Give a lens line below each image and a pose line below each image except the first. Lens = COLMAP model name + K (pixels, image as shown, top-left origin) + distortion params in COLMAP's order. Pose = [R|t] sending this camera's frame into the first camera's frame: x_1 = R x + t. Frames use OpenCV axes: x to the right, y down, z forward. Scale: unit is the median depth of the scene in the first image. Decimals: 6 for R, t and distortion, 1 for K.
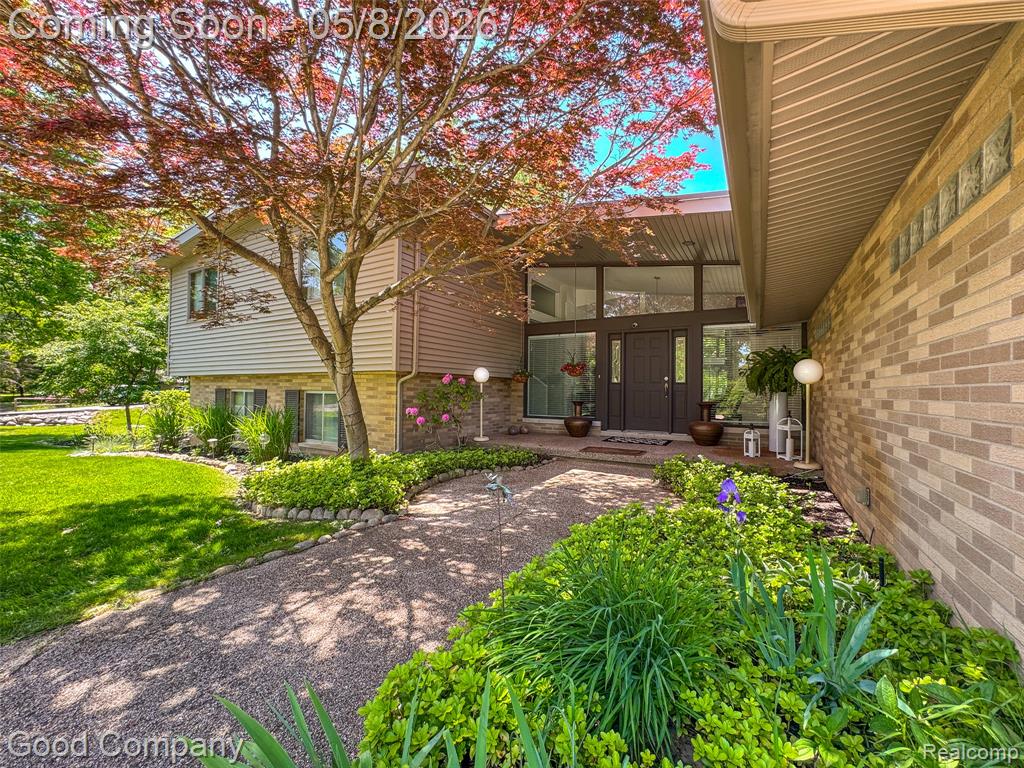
lens RADIAL K [[415.6, 0, 510.9], [0, 415.6, 385.6], [0, 0, 1]] dist [-0.000854, 0.001638]
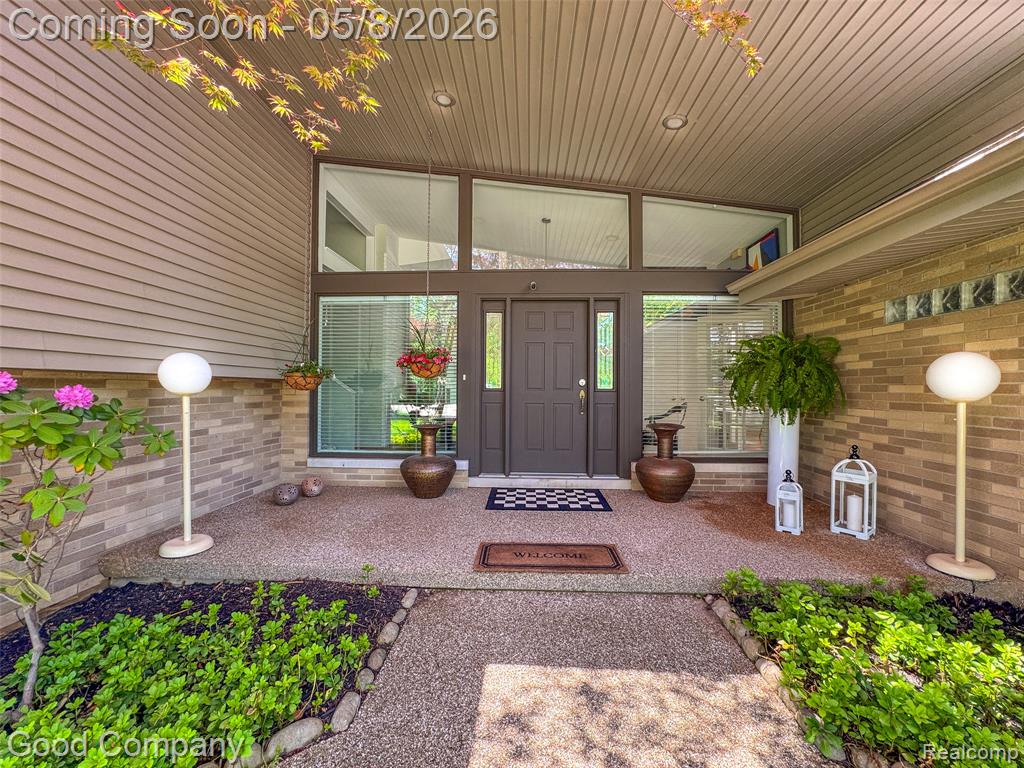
lens RADIAL K [[415.6, 0, 516.2], [0, 415.6, 381.4], [0, 0, 1]] dist [-0.000854, 0.001638]
pose [[0.881408, -0.002592, 0.472348, 0.015368], [0.000236, 0.999987, 0.005046, -0.019835], [-0.472355, -0.004336, 0.881398, 0.496935]]
